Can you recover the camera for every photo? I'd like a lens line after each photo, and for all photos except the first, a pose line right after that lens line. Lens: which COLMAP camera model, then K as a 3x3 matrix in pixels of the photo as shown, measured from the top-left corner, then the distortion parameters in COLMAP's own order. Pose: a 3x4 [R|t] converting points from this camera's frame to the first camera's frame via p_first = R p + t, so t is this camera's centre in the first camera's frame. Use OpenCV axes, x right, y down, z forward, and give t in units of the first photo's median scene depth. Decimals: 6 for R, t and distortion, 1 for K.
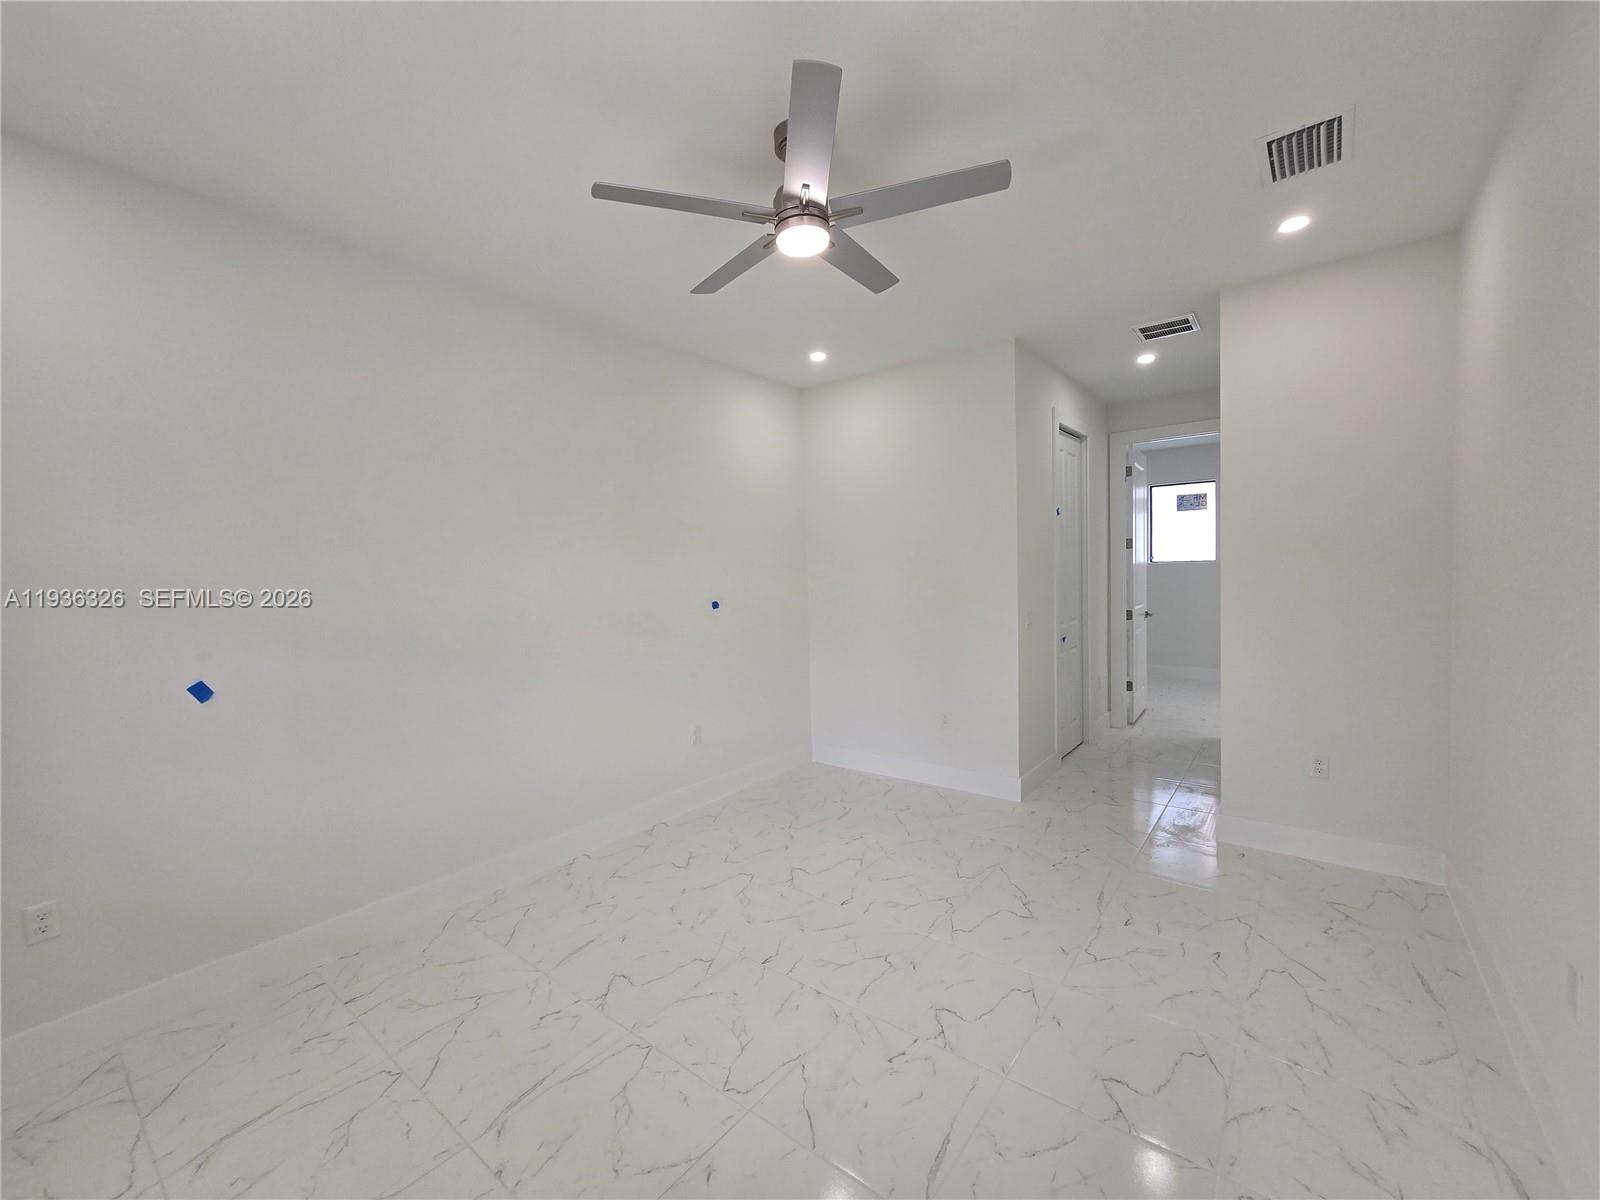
lens RADIAL K [[668.7, 0, 803.4], [0, 668.7, 595.7], [0, 0, 1]] dist [0.011114, 0.000500]
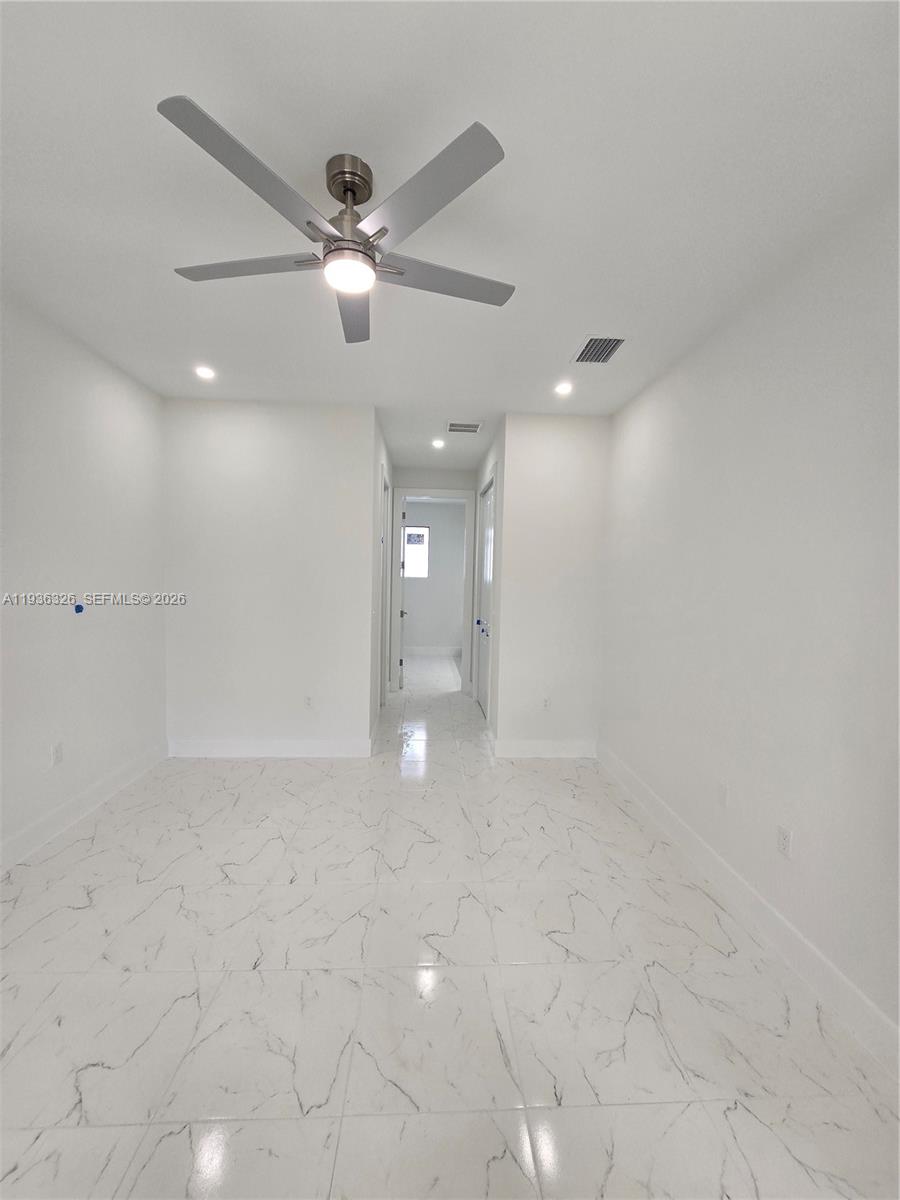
lens RADIAL K [[501.5, 0, 450.0], [0, 501.5, 600.0], [0, 0, 1]] dist [0.011114, 0.000500]
pose [[0.750221, 0.010738, 0.661100, -0.211384], [-0.017539, 0.999839, 0.003664, -0.009179], [-0.660955, -0.014344, 0.750289, 0.146794]]
